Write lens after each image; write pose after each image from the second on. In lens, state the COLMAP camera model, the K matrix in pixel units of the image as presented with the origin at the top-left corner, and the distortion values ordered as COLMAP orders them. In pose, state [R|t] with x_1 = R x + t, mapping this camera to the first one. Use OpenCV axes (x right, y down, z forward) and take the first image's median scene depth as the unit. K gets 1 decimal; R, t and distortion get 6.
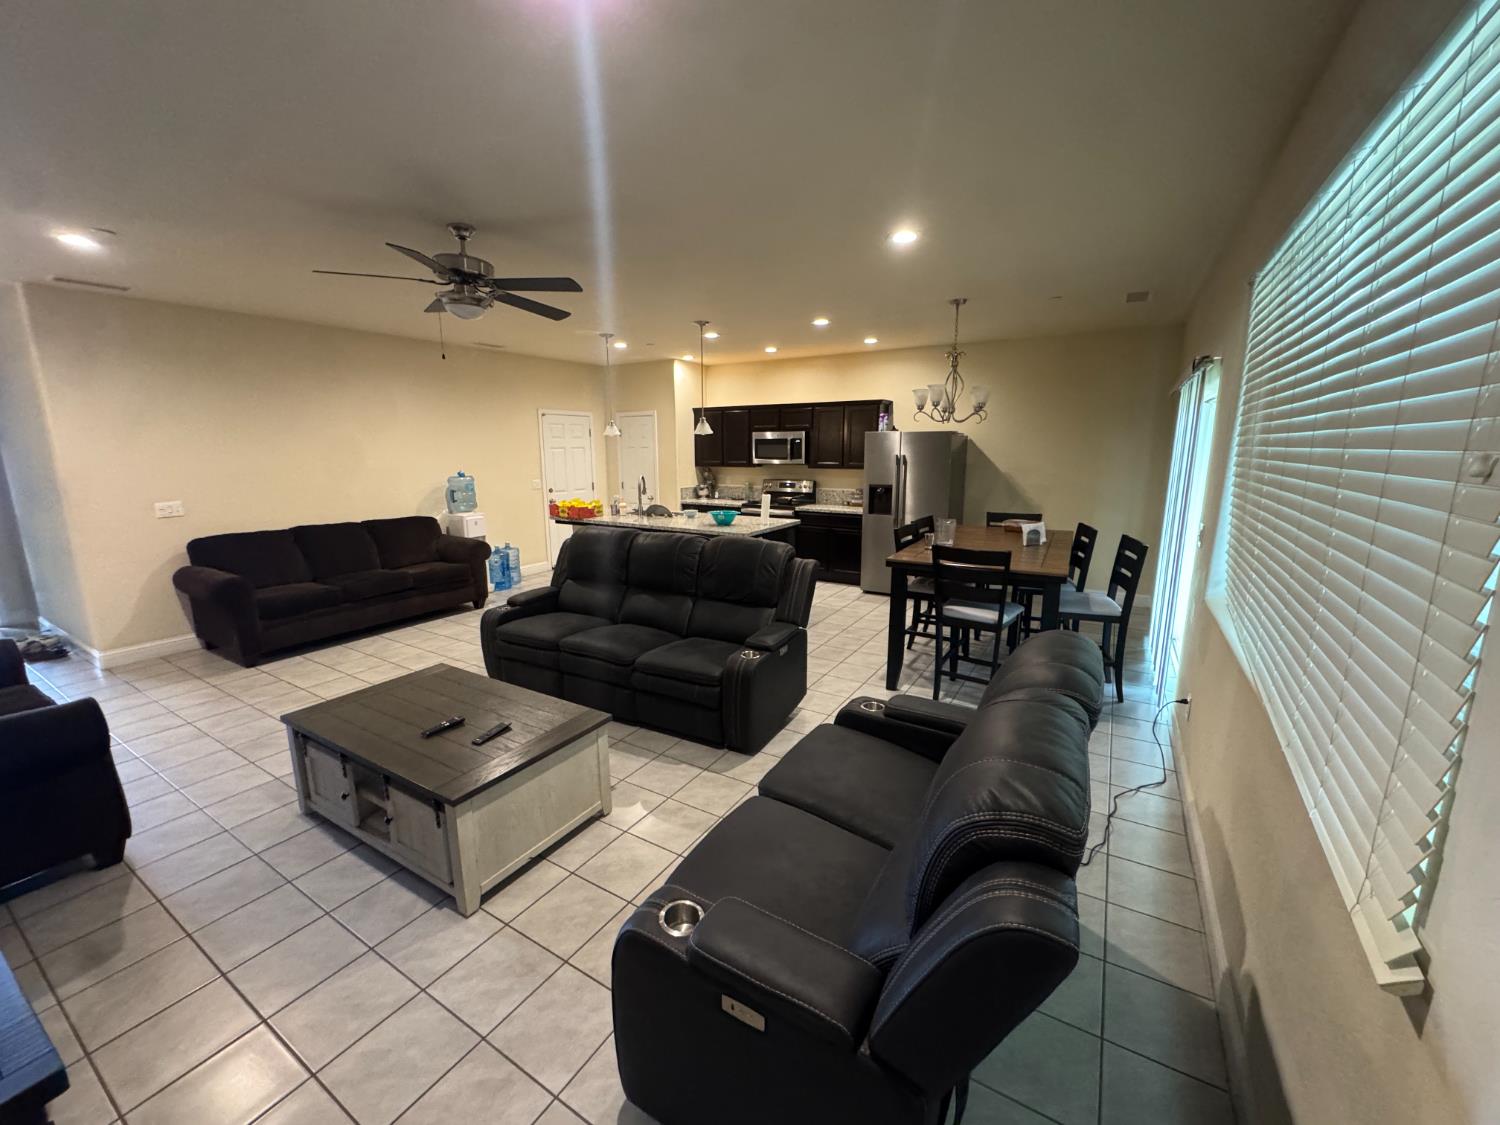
lens RADIAL K [[595.1, 0, 750.0], [0, 595.1, 562.5], [0, 0, 1]] dist [0.000106, -0.000001]
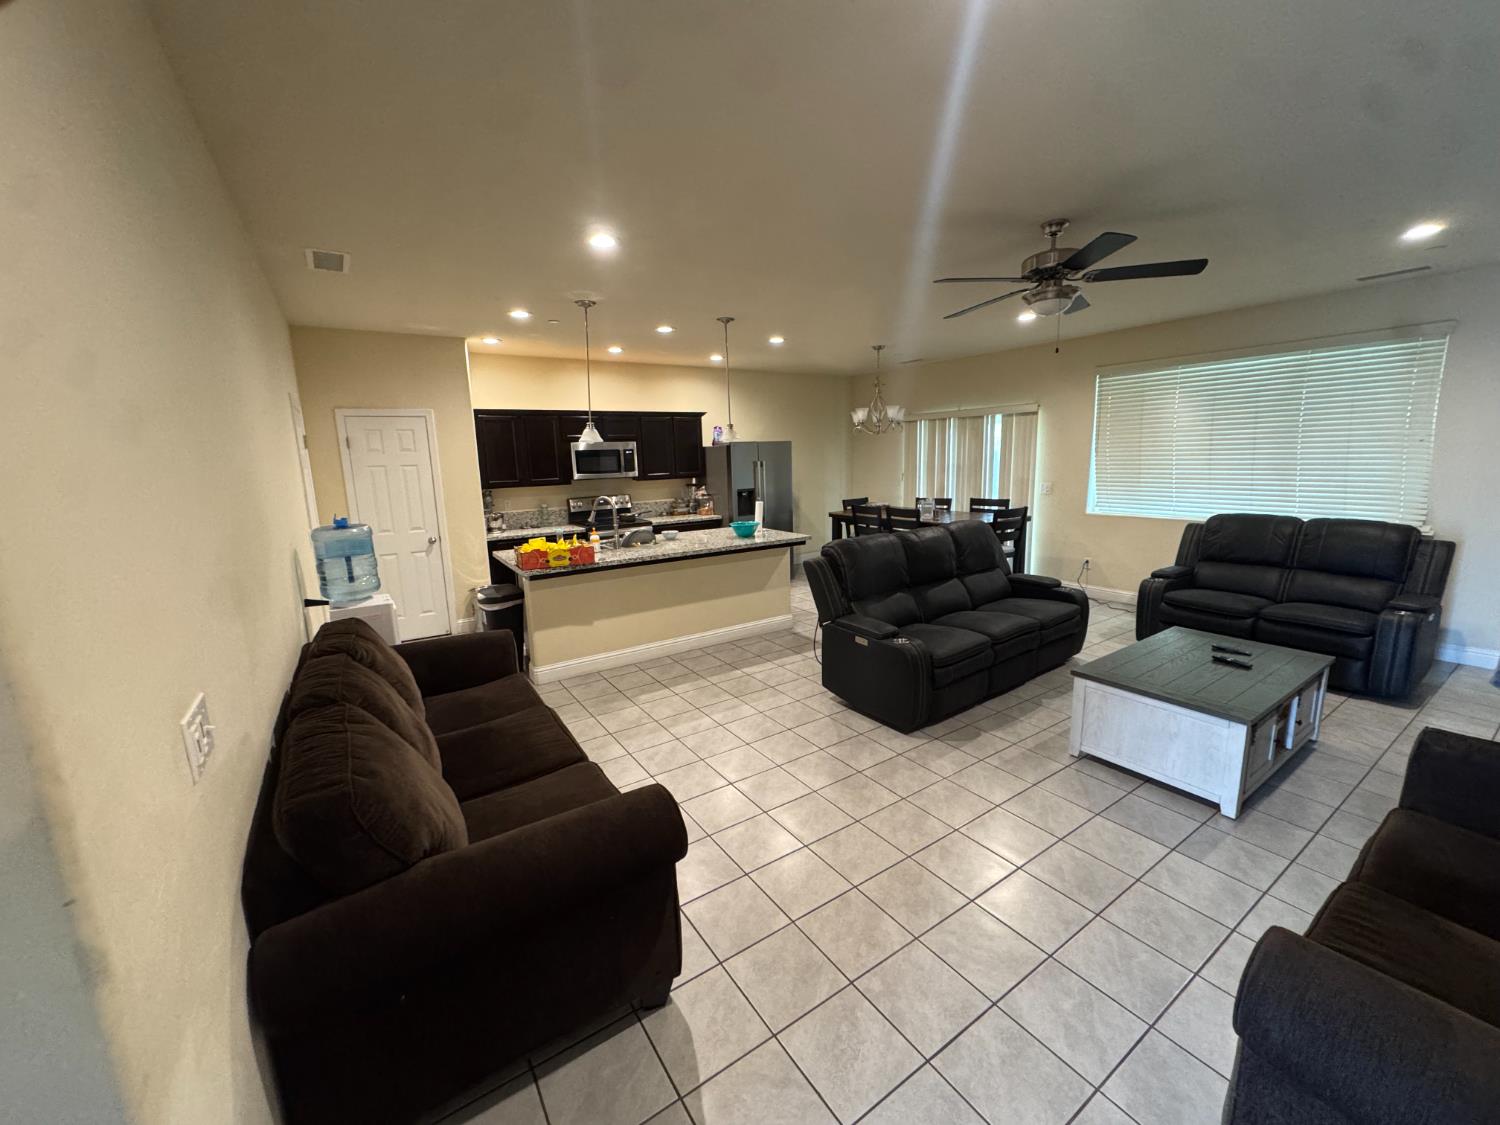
lens RADIAL K [[595.1, 0, 750.0], [0, 595.1, 562.5], [0, 0, 1]] dist [0.000106, -0.000001]
pose [[0.420437, -0.172322, 0.890807, -0.694493], [0.200933, 0.975104, 0.093794, -0.086854], [-0.884793, 0.139558, 0.444595, 0.452807]]
